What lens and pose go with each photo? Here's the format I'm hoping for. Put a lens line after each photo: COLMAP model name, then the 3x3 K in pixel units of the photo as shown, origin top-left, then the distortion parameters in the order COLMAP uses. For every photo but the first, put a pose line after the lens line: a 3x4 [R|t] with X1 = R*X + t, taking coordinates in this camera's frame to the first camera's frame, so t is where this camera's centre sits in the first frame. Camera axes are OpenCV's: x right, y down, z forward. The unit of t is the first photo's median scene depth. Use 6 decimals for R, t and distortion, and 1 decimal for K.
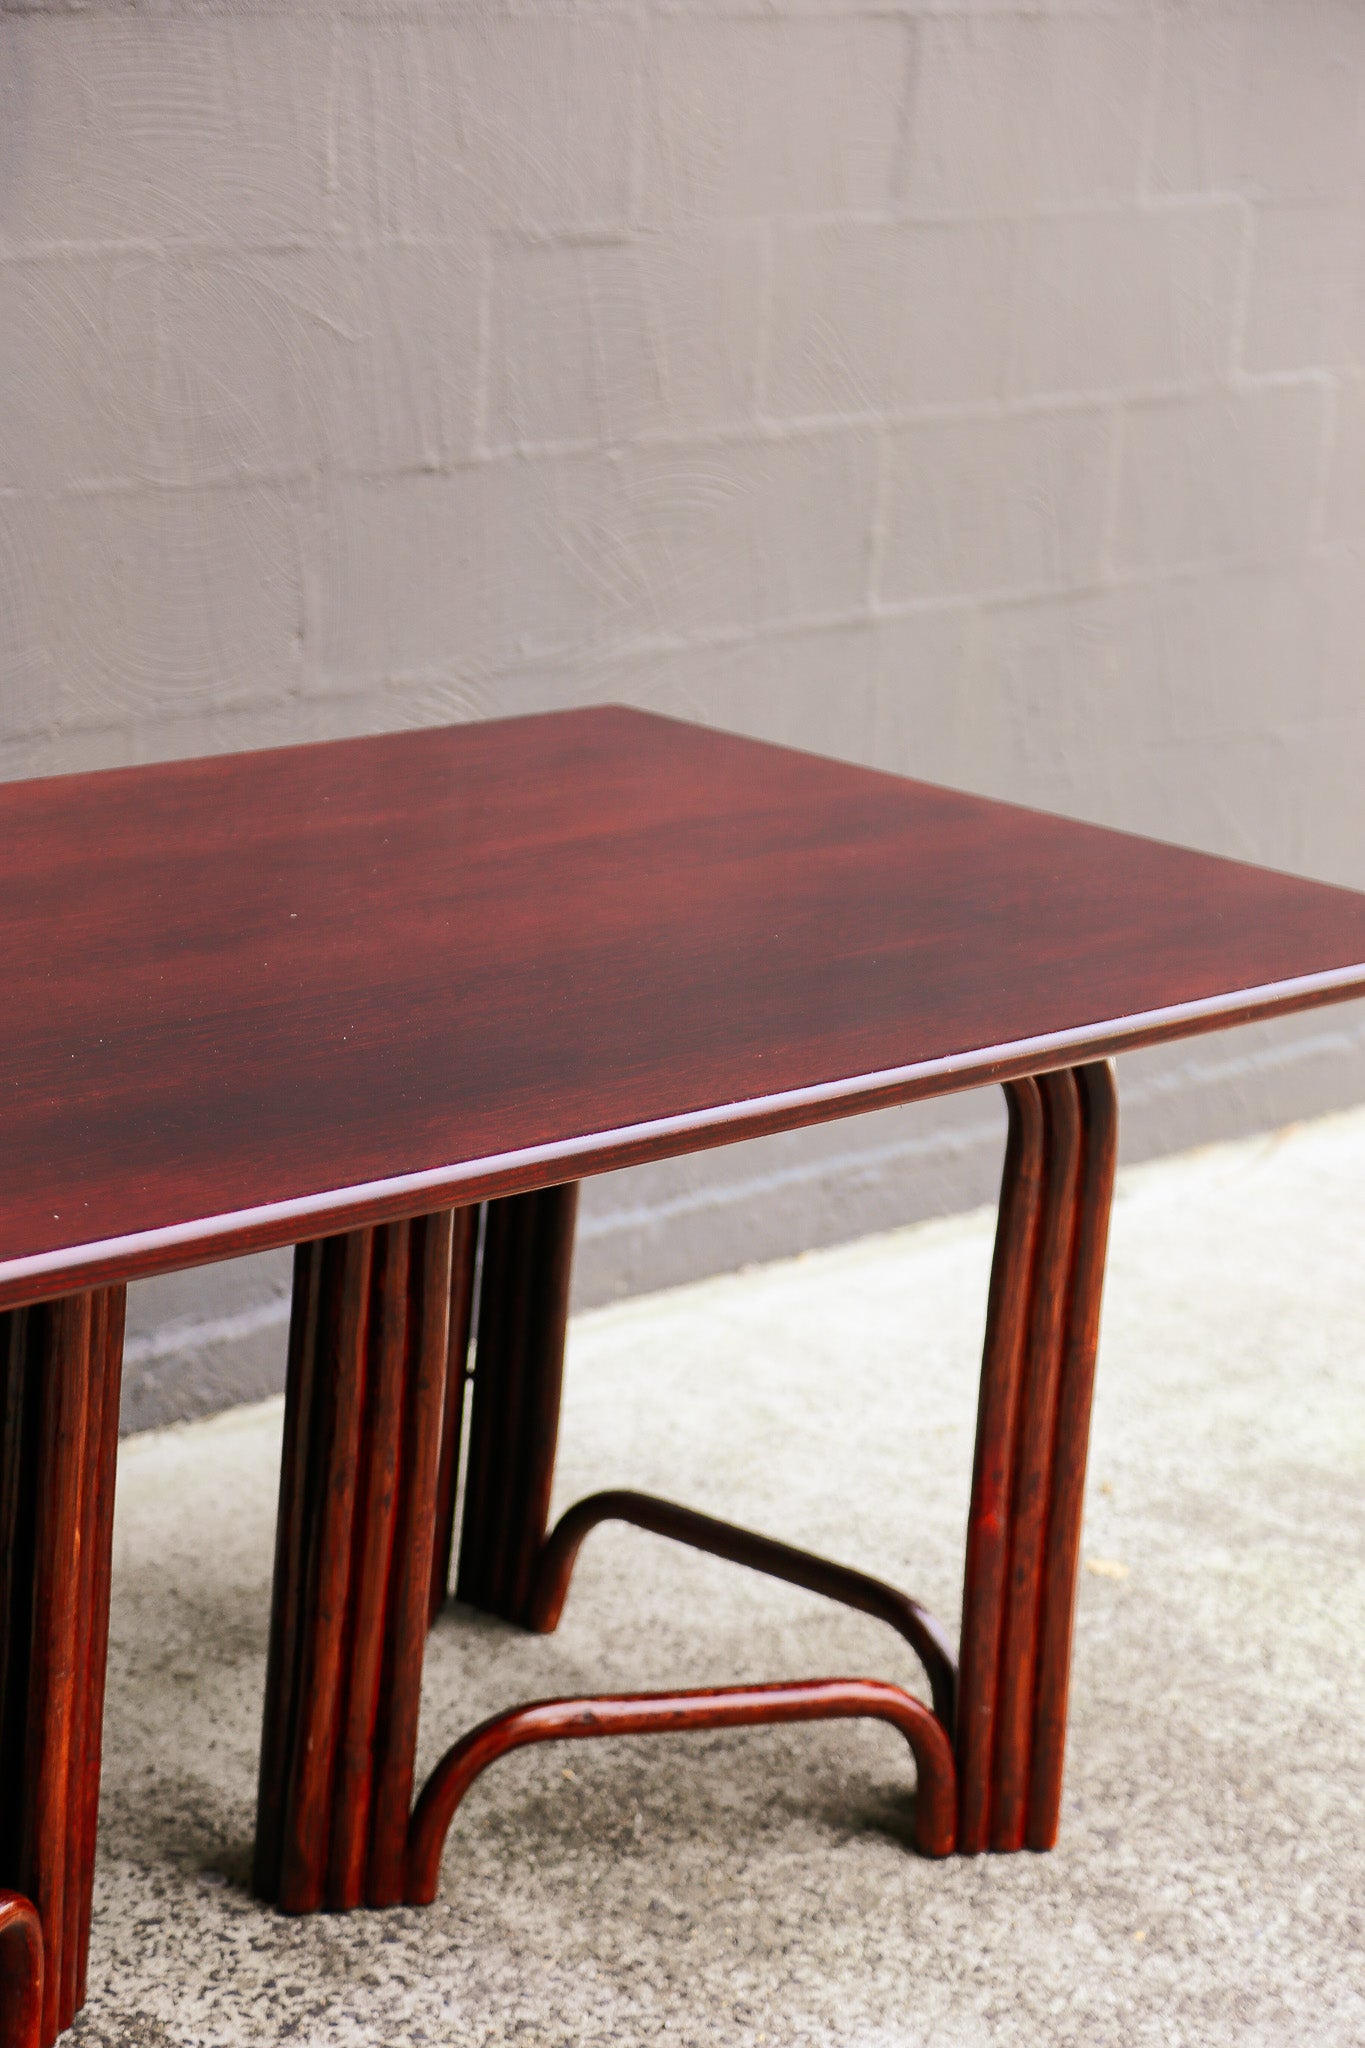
lens RADIAL K [[4934.7, 0, 661.2], [0, 4934.7, 1073.6], [0, 0, 1]] dist [0.480012, 0.000000]
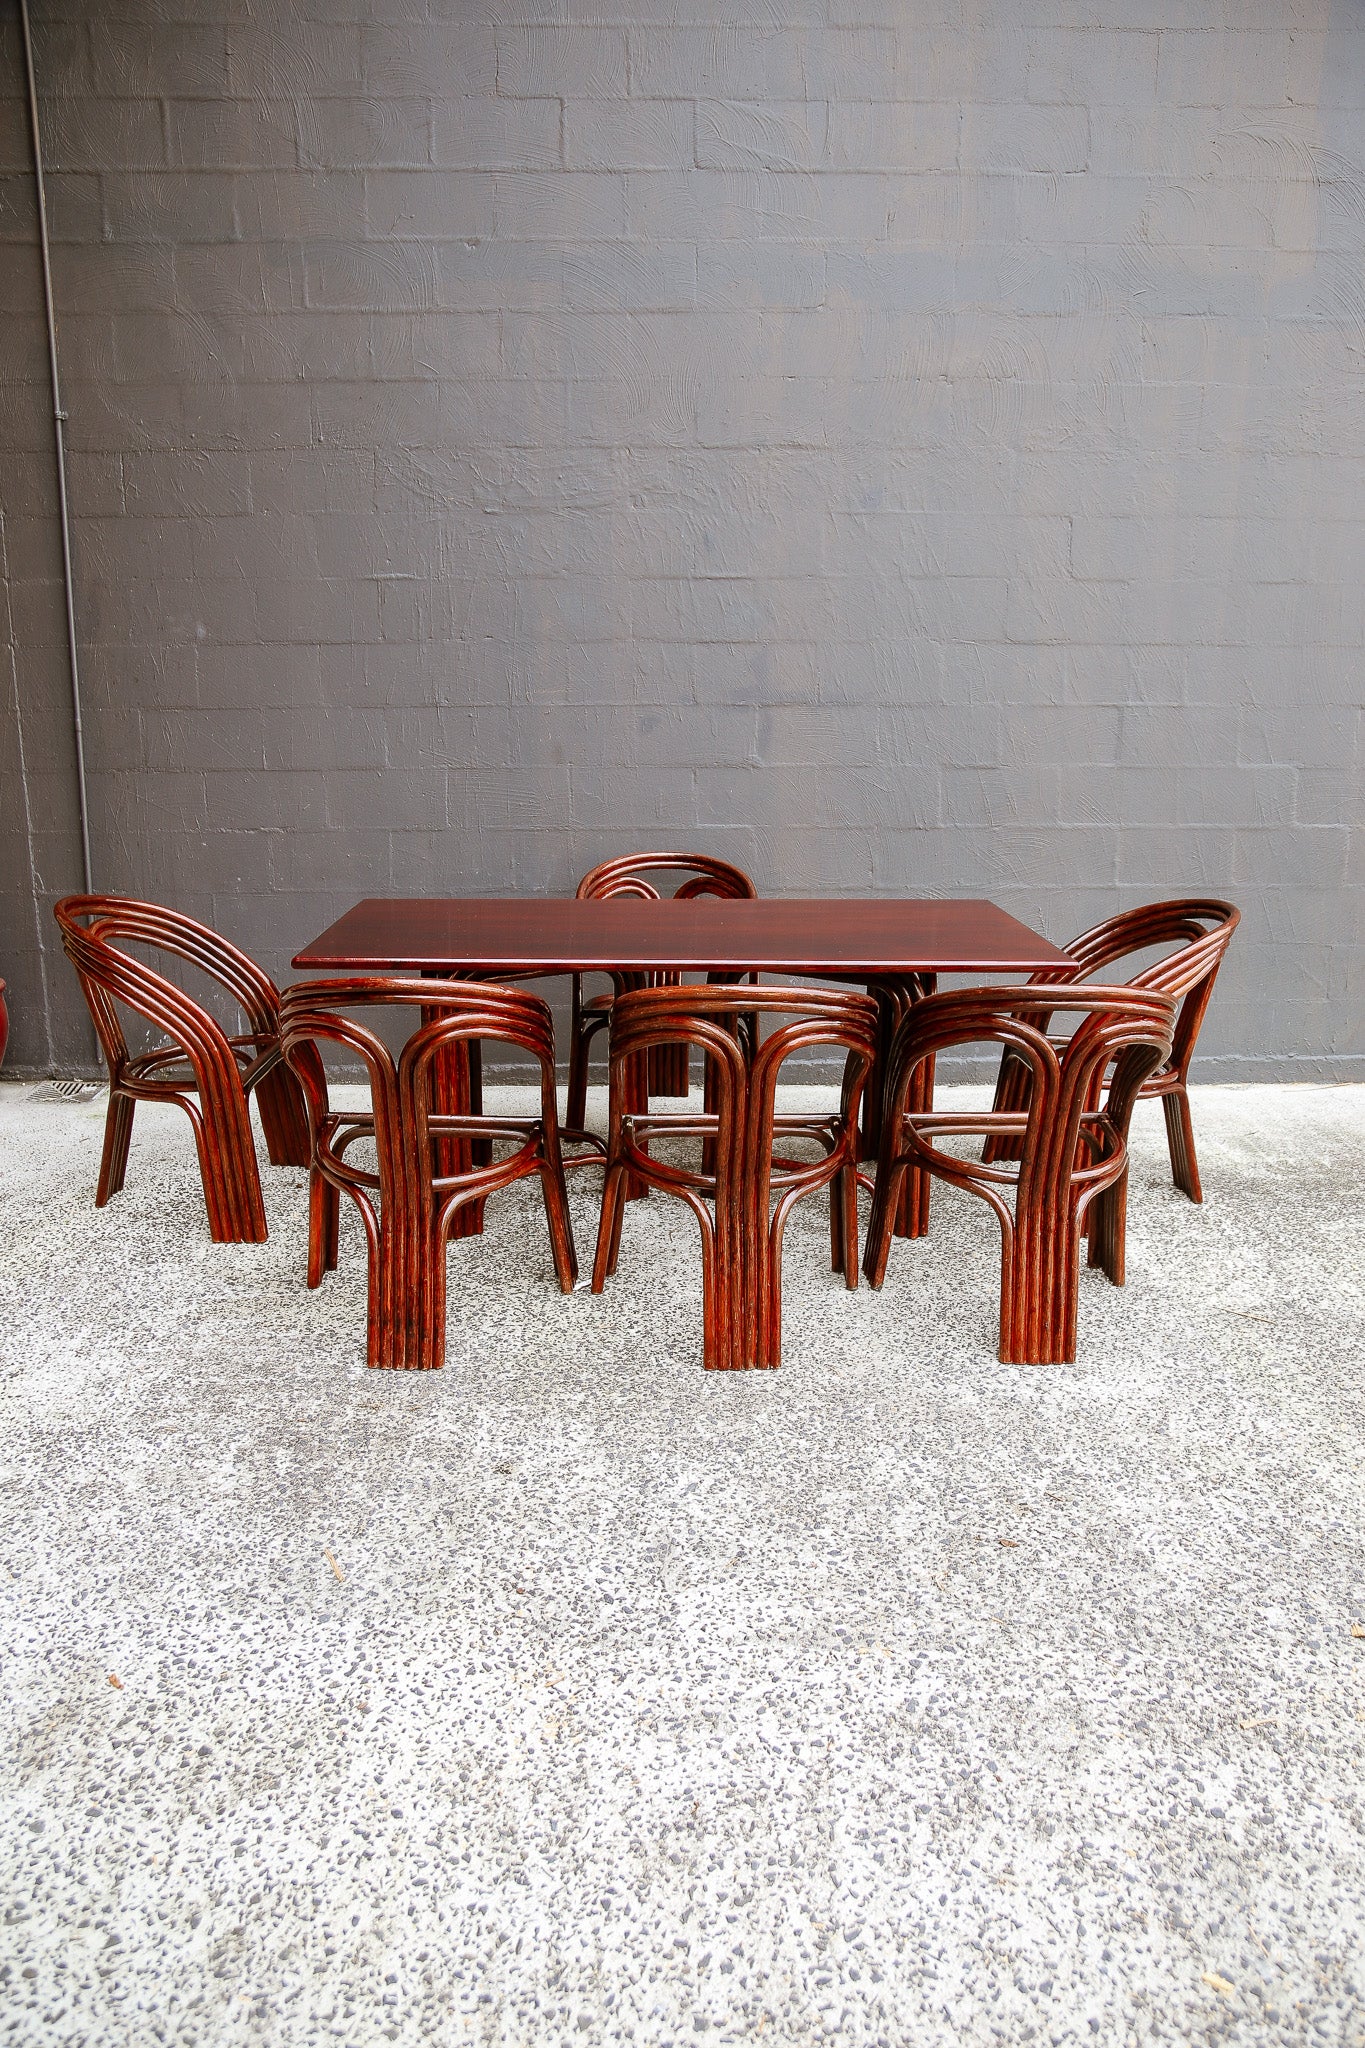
lens RADIAL K [[1482.4, 0, 684.0], [0, 1482.4, 1045.9], [0, 0, 1]] dist [-0.080876, 0.037238]
pose [[0.677389, 0.108995, -0.727505, 0.676225], [-0.145306, 0.989302, 0.012921, 0.048002], [0.721131, 0.096958, 0.685980, 0.173086]]
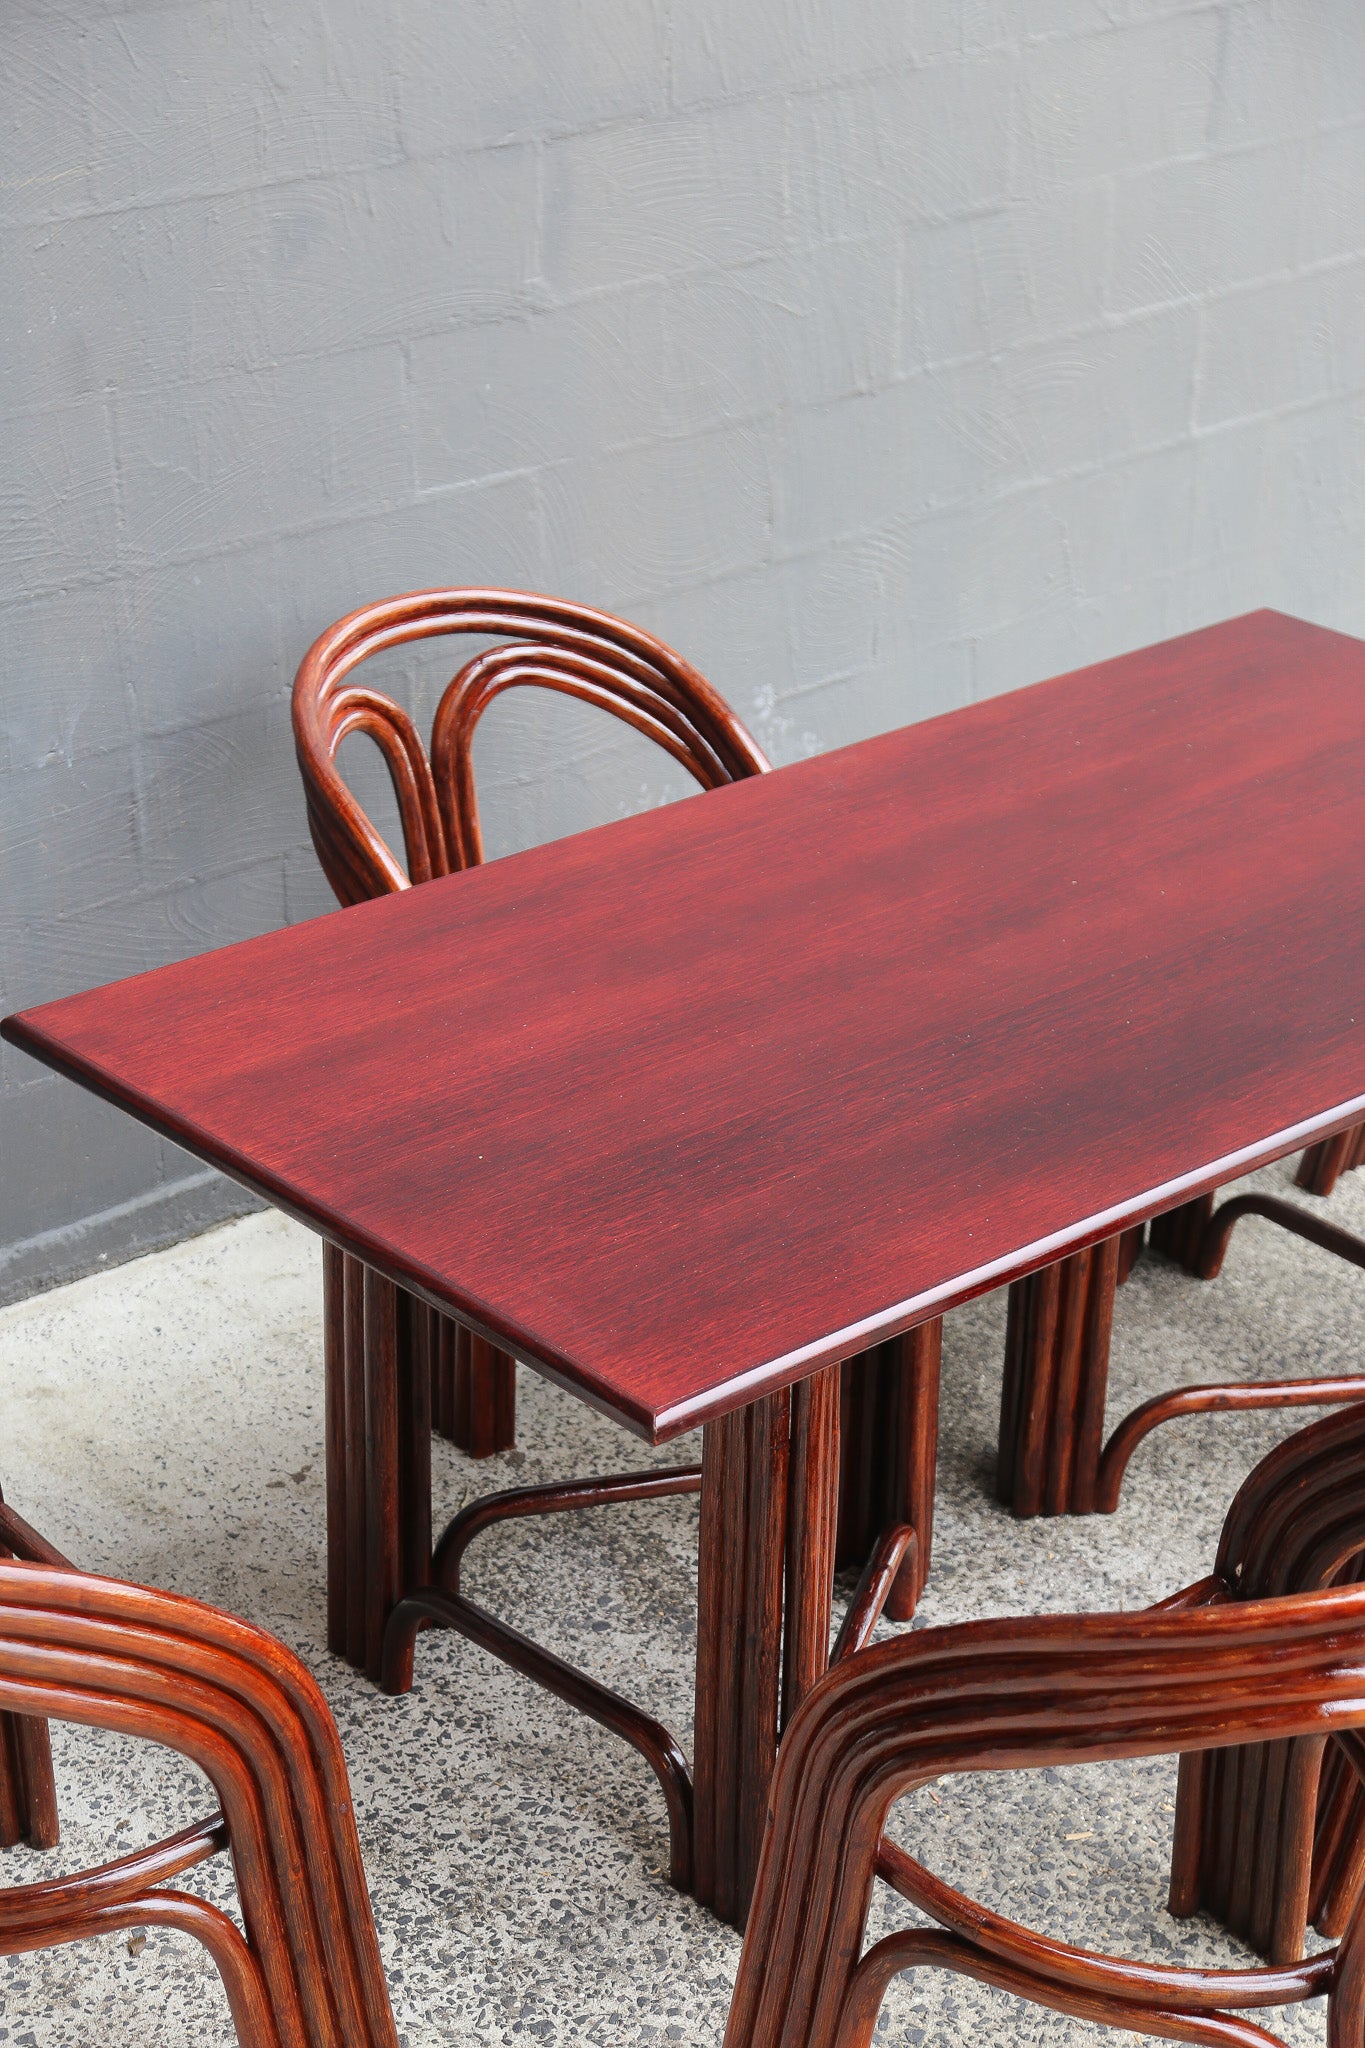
lens RADIAL K [[3547.2, 0, 684.0], [0, 3547.2, 1052.3], [0, 0, 1]] dist [0.273186, 0.000000]
pose [[0.990187, 0.003596, -0.139702, 0.051247], [0.023431, 0.981245, 0.191336, -0.143465], [0.137770, -0.192732, 0.971532, -0.048266]]
